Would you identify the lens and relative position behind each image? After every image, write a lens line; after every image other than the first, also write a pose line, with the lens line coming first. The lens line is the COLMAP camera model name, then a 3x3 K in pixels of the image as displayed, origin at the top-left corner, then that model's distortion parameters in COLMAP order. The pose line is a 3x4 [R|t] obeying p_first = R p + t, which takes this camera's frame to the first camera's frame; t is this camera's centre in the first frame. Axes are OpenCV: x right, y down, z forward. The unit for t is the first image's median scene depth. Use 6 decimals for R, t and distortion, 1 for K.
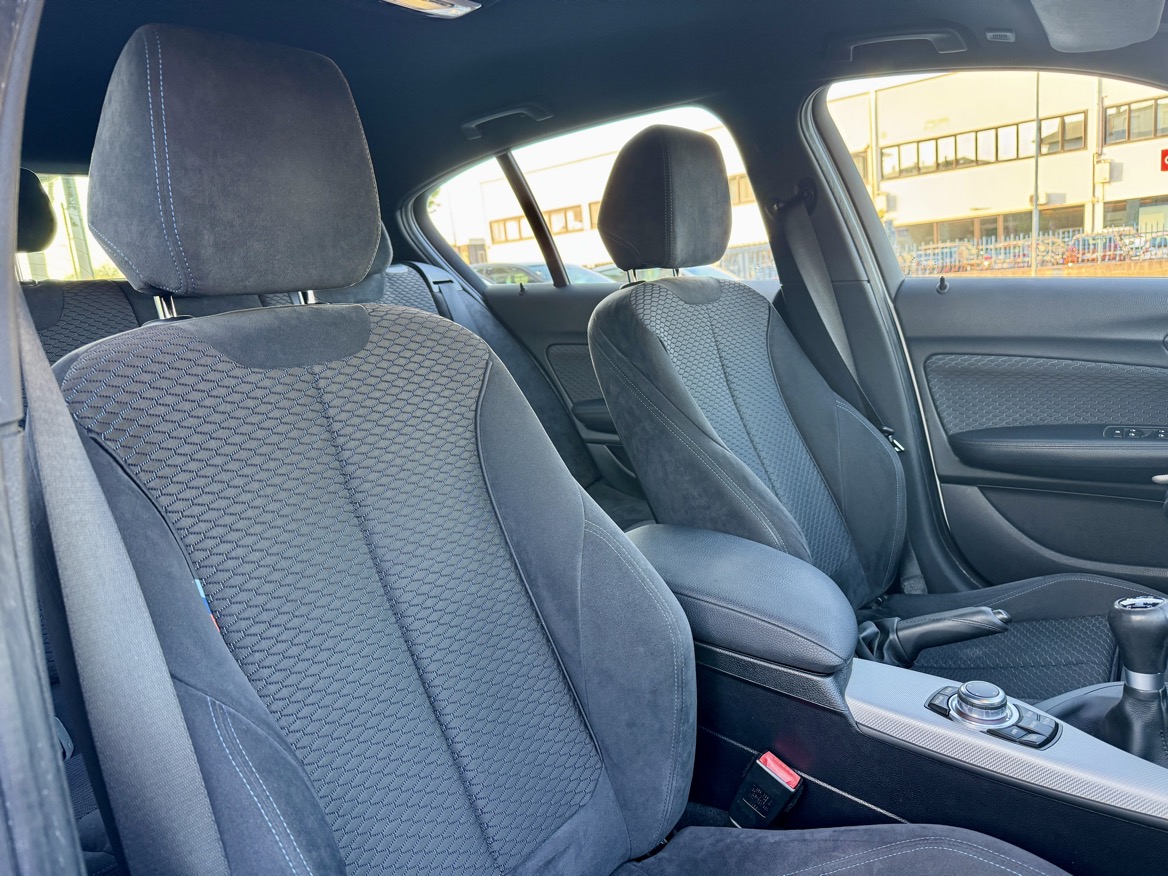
lens RADIAL K [[833.0, 0, 582.0], [0, 833.0, 429.3], [0, 0, 1]] dist [0.024499, -0.030677]
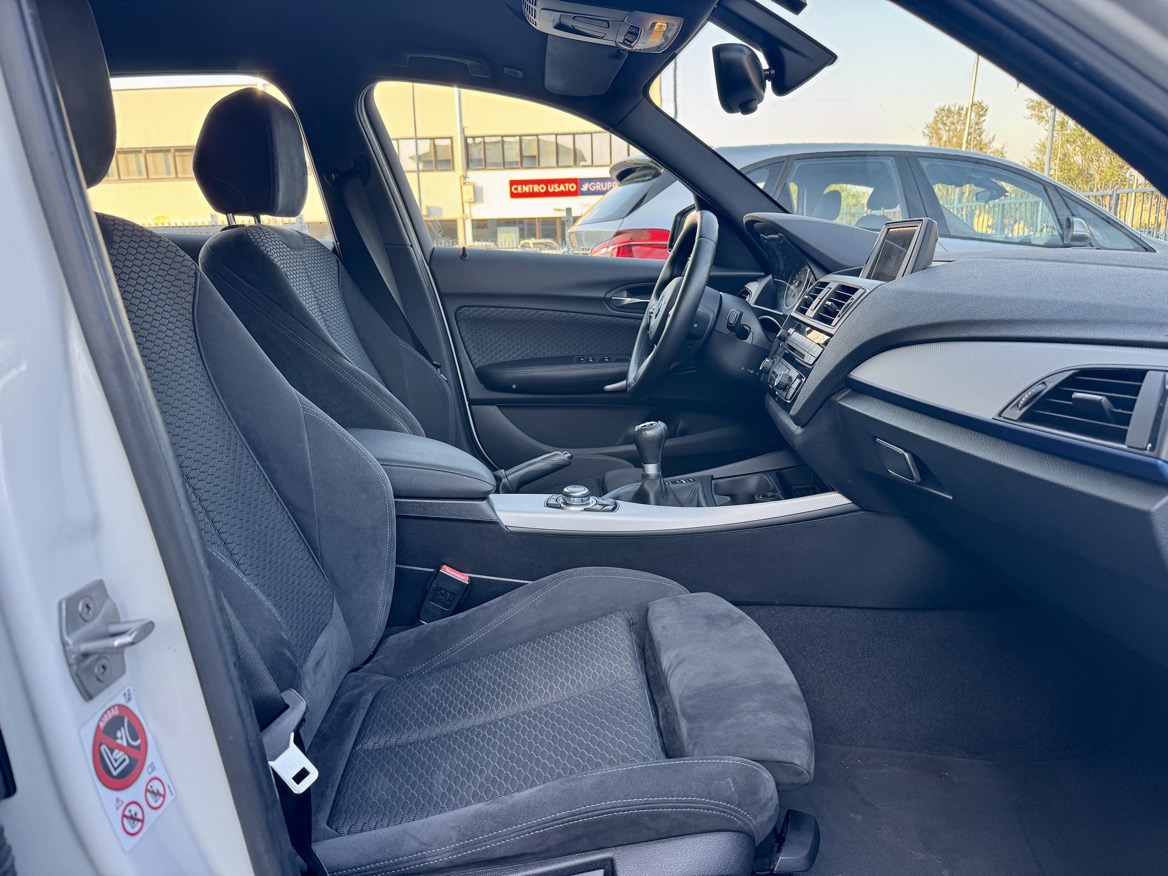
lens RADIAL K [[833.0, 0, 592.8], [0, 833.0, 443.2], [0, 0, 1]] dist [0.024499, -0.030677]
pose [[0.770705, -0.077792, 0.632425, -0.278459], [0.066117, 0.996925, 0.042055, 0.087491], [-0.633752, 0.009402, 0.773479, -0.144607]]
